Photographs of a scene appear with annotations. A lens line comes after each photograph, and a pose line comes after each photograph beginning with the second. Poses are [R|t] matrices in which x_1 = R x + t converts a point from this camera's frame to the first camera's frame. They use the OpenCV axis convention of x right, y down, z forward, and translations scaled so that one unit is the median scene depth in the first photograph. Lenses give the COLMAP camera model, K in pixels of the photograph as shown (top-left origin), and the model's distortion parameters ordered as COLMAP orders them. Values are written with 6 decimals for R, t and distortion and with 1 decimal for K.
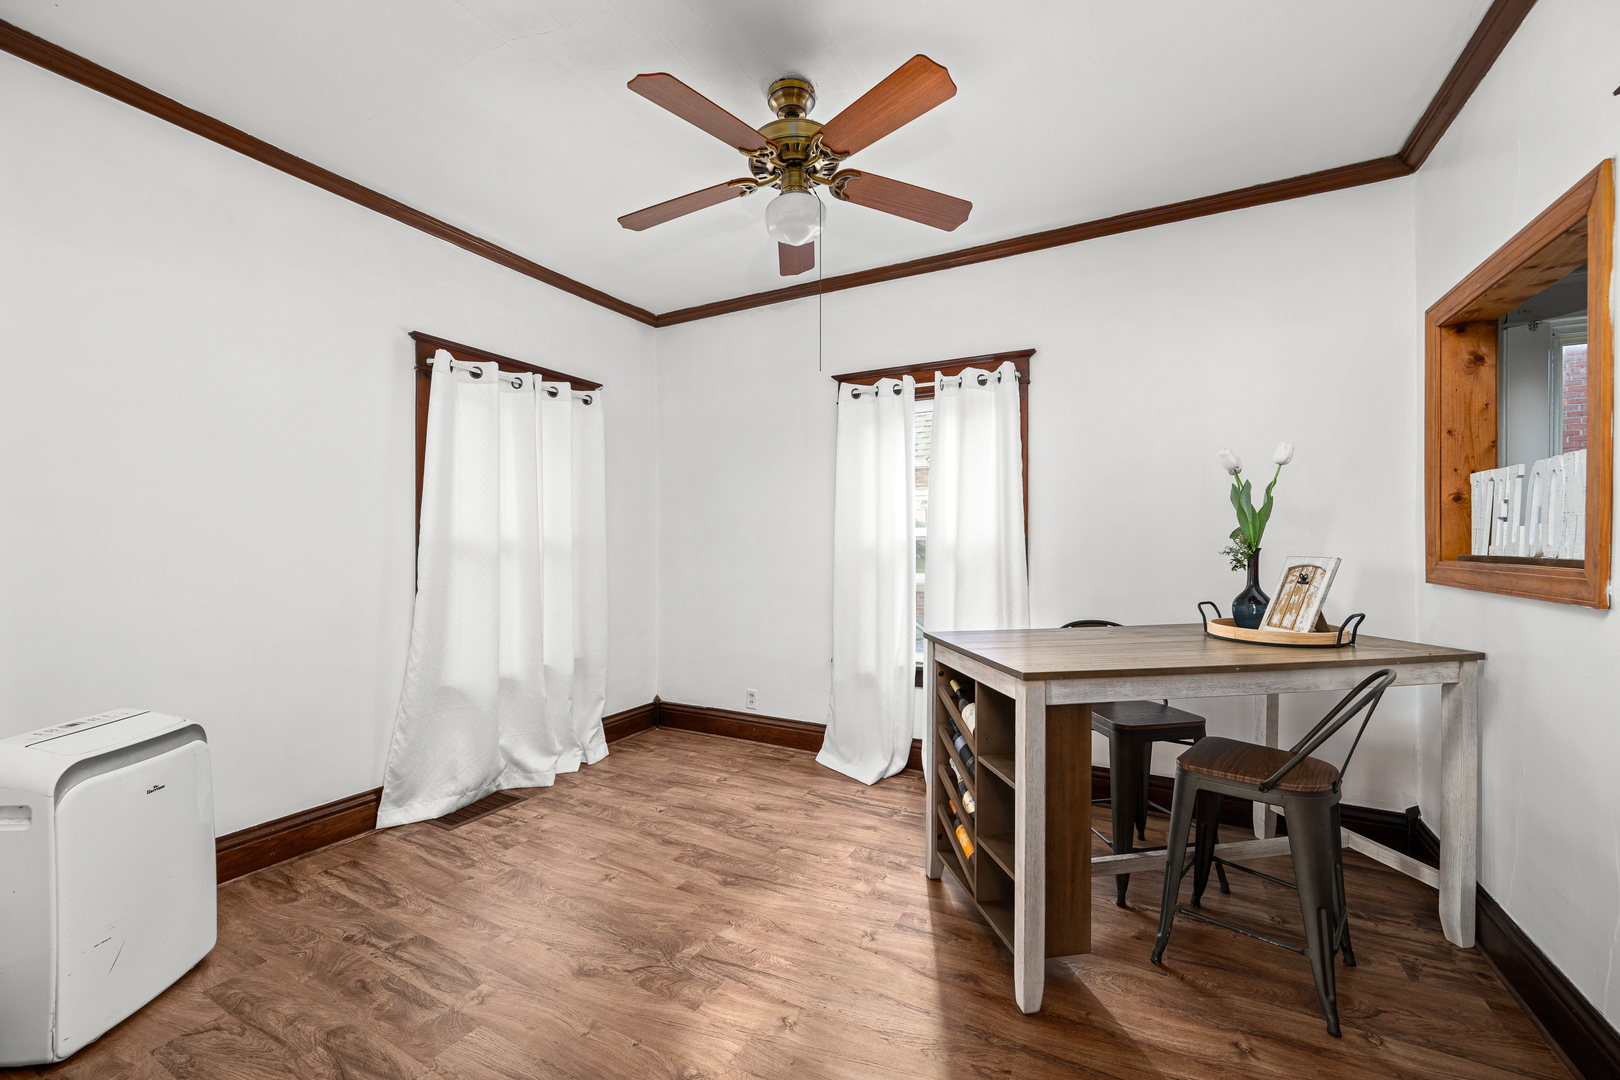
lens RADIAL K [[641.4, 0, 811.7], [0, 641.4, 546.5], [0, 0, 1]] dist [0.001774, 0.000052]
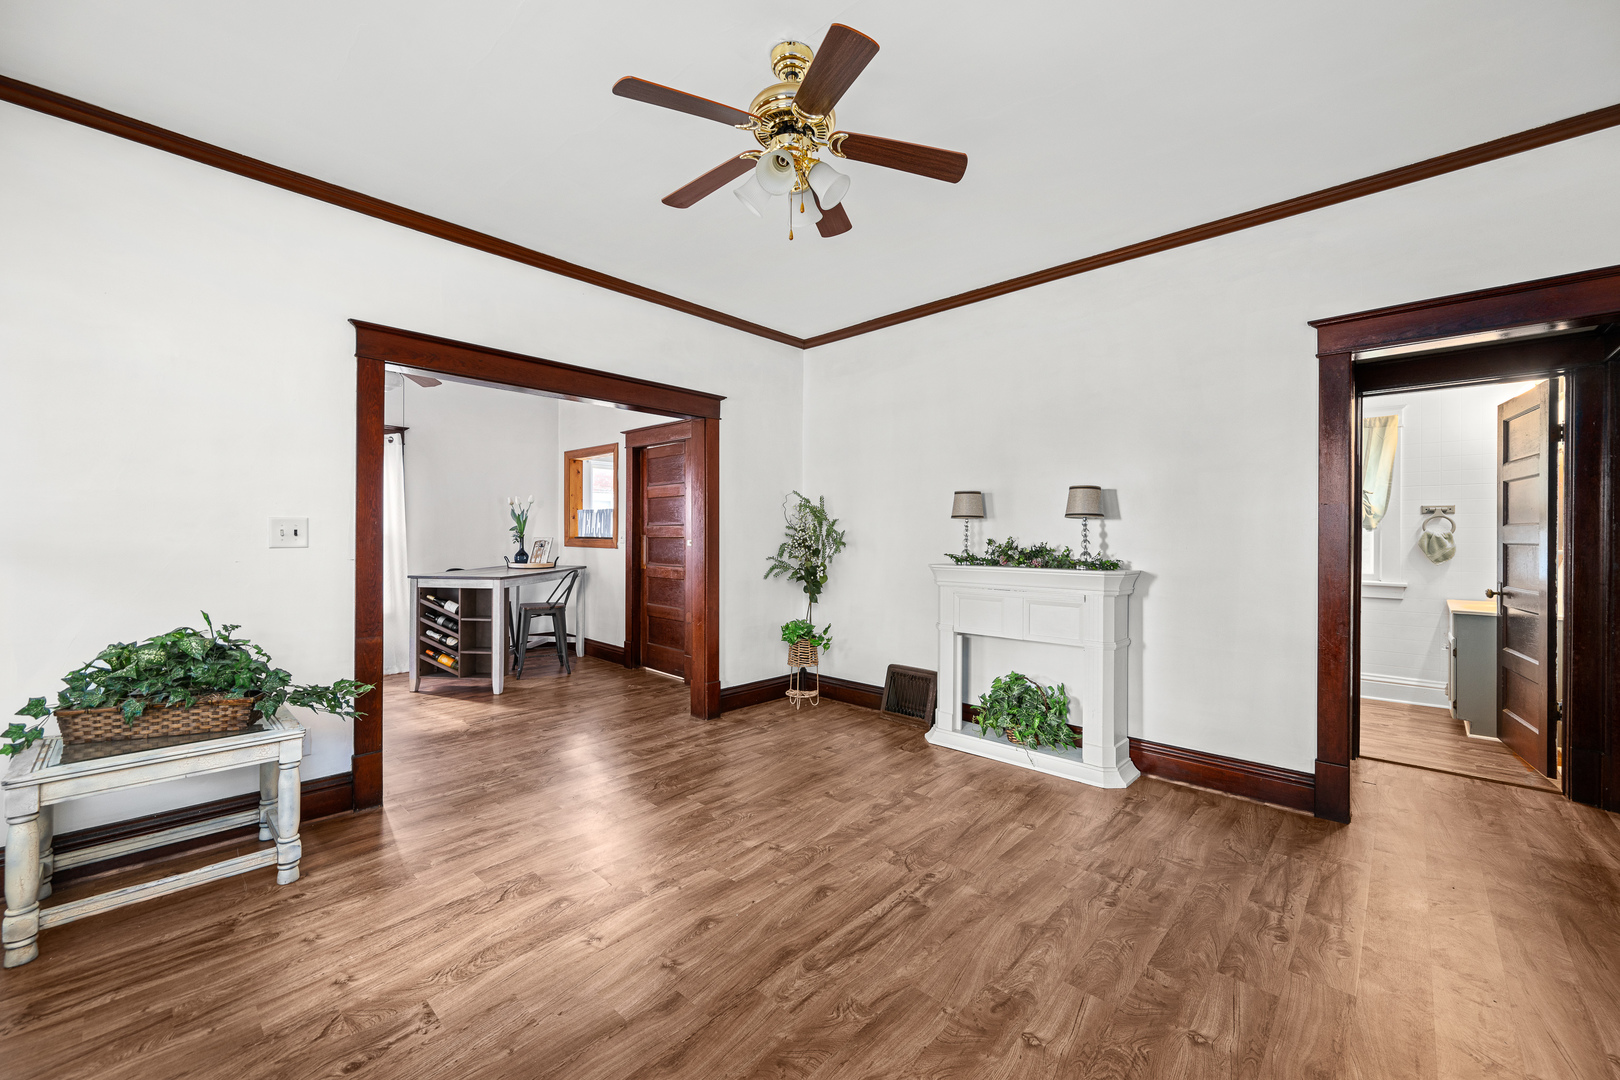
lens RADIAL K [[641.4, 0, 811.7], [0, 641.4, 546.5], [0, 0, 1]] dist [0.001774, 0.000052]
pose [[0.261684, -0.023886, 0.964858, -1.147843], [-0.002830, 0.999670, 0.025515, -0.012866], [-0.965149, -0.009407, 0.261530, -0.618059]]
